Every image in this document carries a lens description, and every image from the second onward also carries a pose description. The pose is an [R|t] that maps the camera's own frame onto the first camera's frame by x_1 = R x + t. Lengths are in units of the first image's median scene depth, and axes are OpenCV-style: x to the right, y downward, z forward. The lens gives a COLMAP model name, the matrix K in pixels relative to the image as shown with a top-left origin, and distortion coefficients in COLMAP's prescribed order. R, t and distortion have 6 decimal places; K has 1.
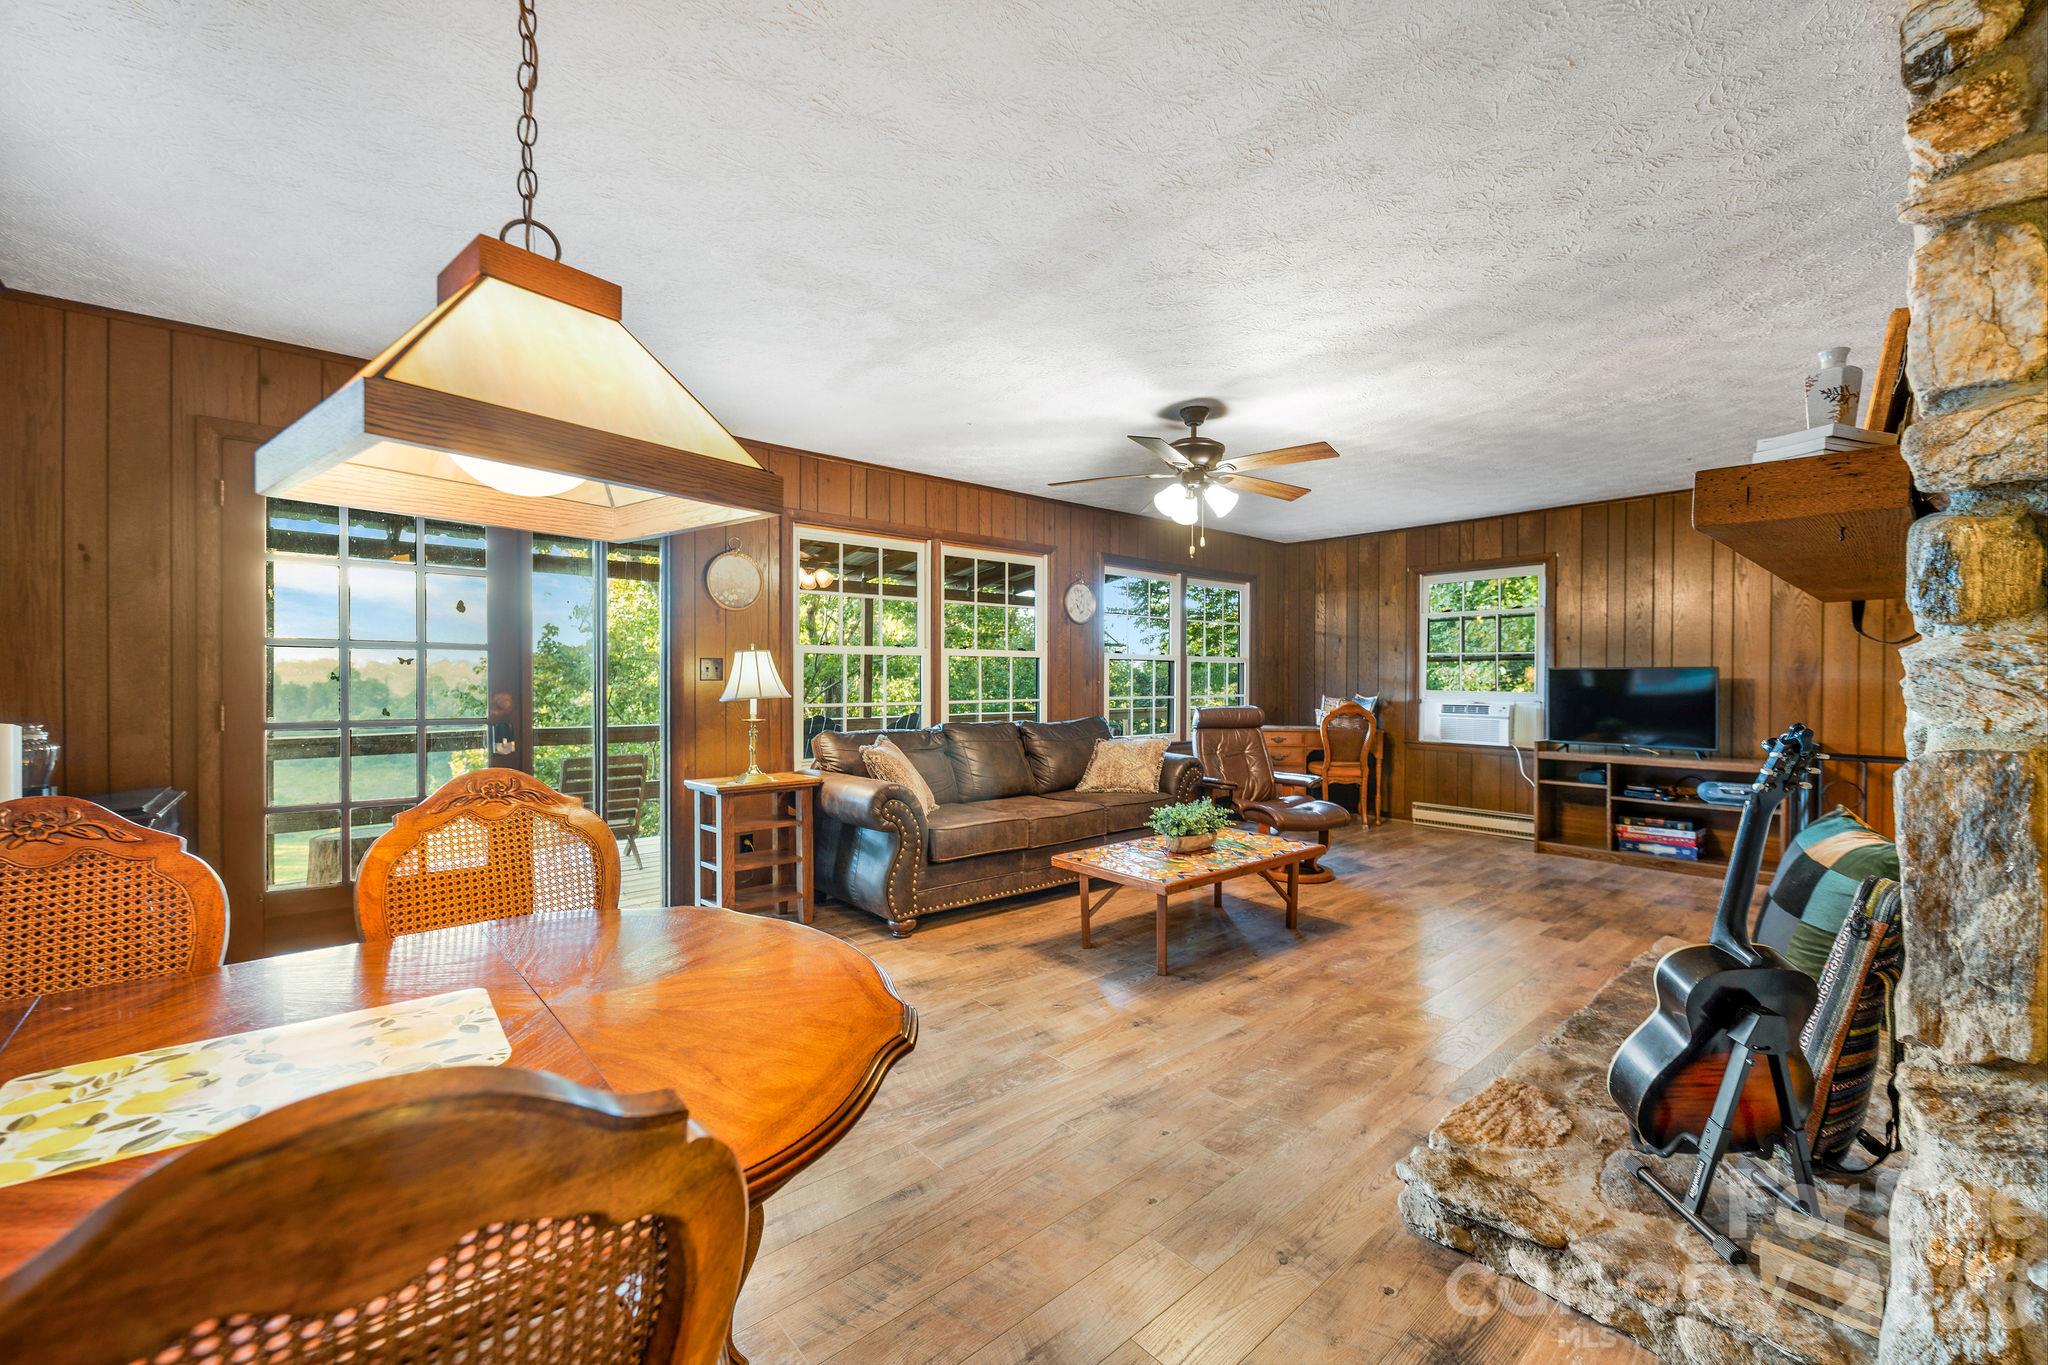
lens RADIAL K [[812.9, 0, 1024.0], [0, 812.9, 682.5], [0, 0, 1]] dist [0.002772, 0.000000]
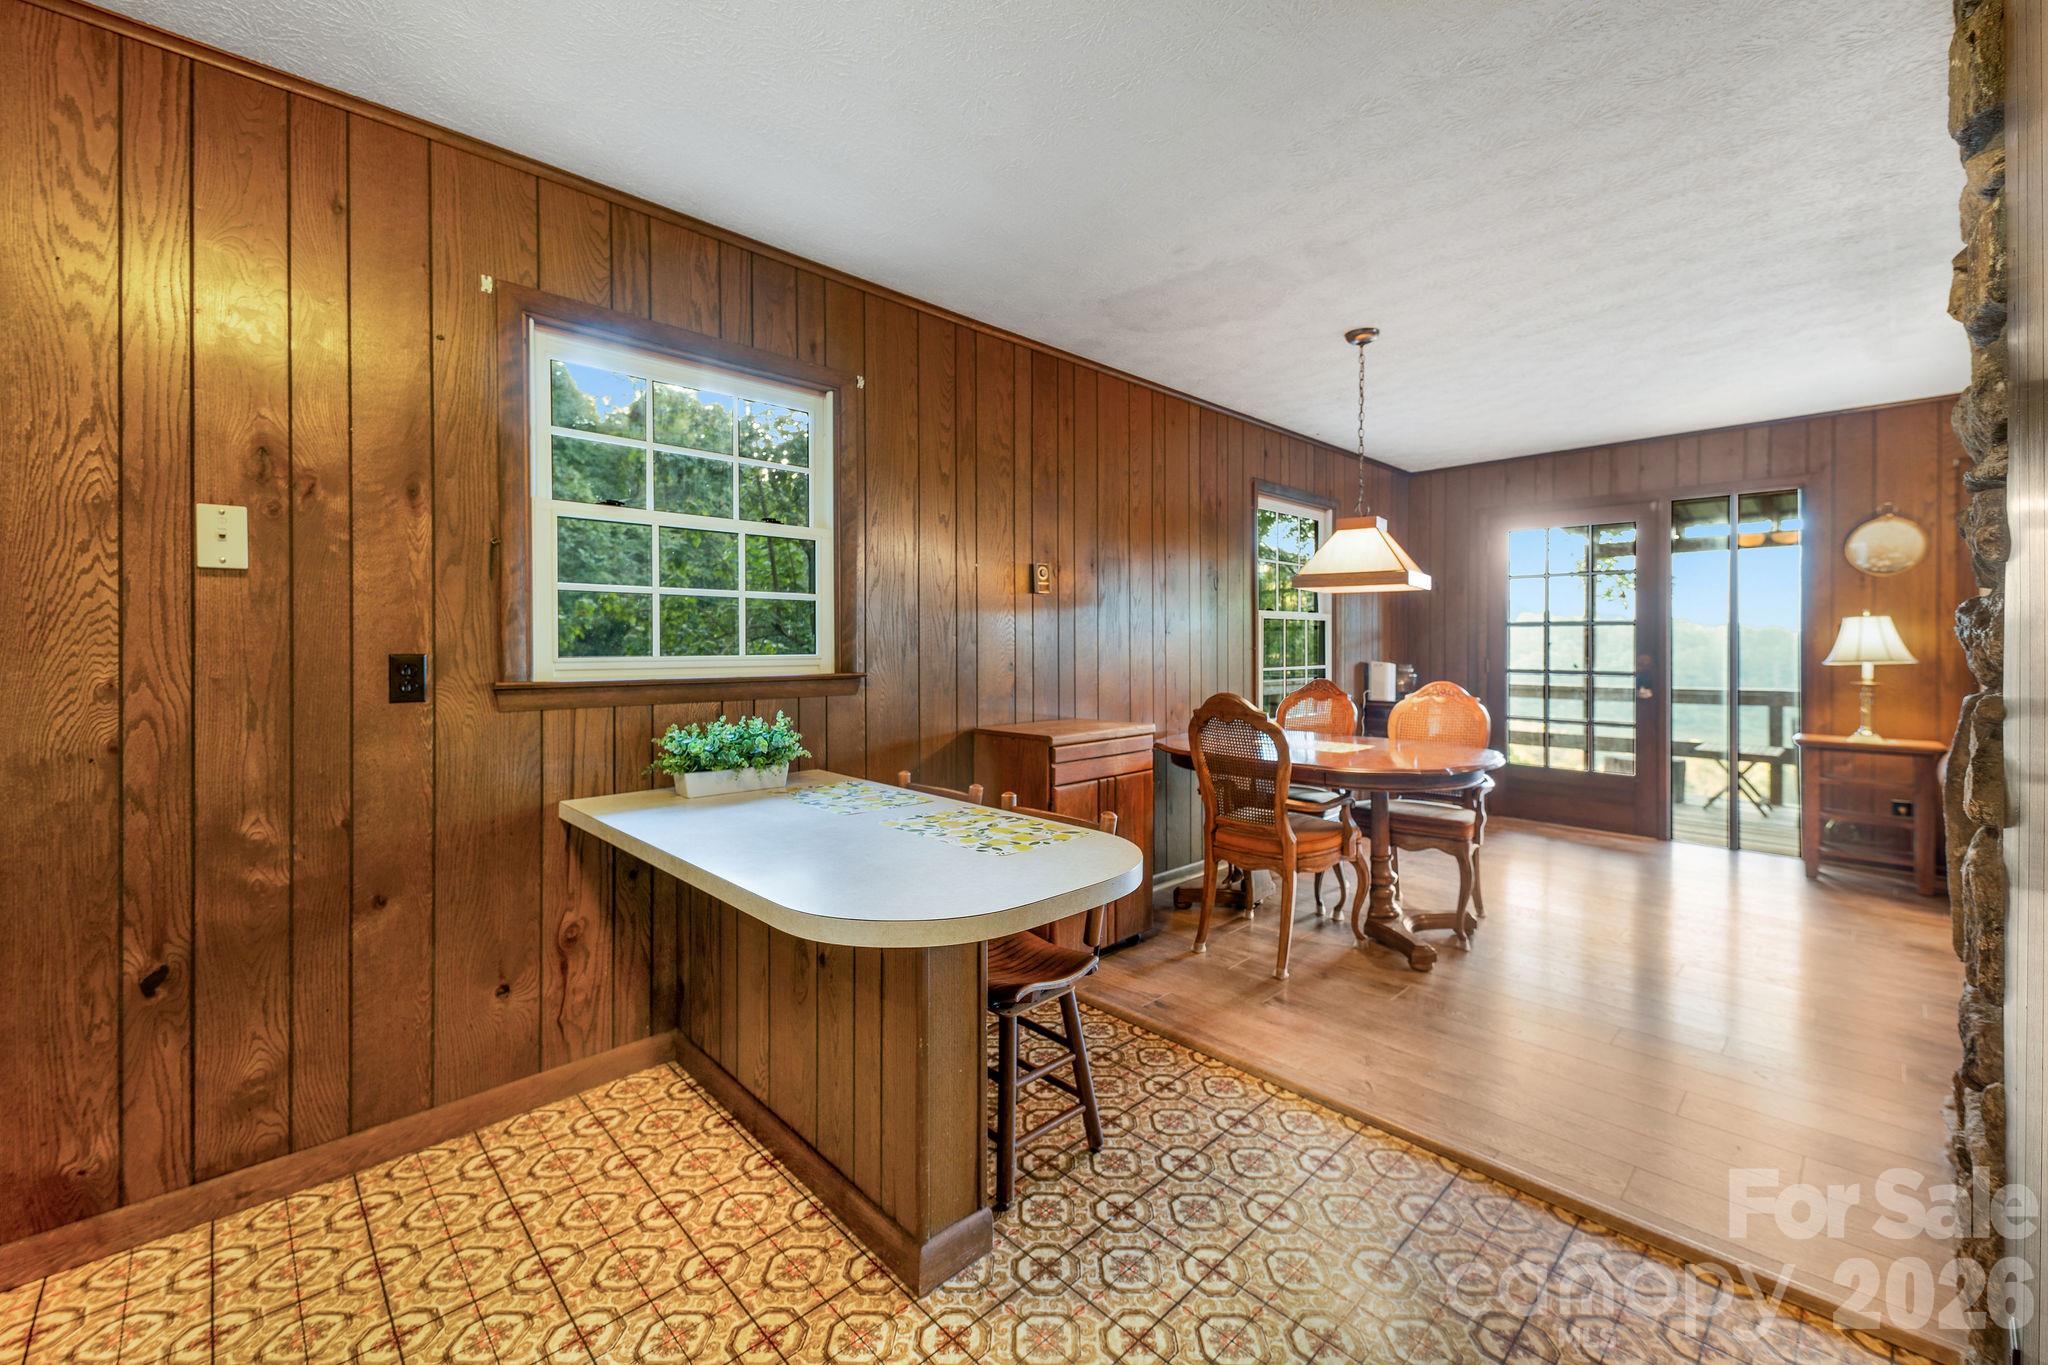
lens RADIAL K [[840.5, 0, 1057.9], [0, 840.5, 650.2], [0, 0, 1]] dist [0.030630, -0.011901]
pose [[0.085359, 0.002071, -0.996348, 0.531869], [-0.003906, 0.999991, 0.001743, 0.004515], [0.996343, 0.003743, 0.085366, -0.095806]]
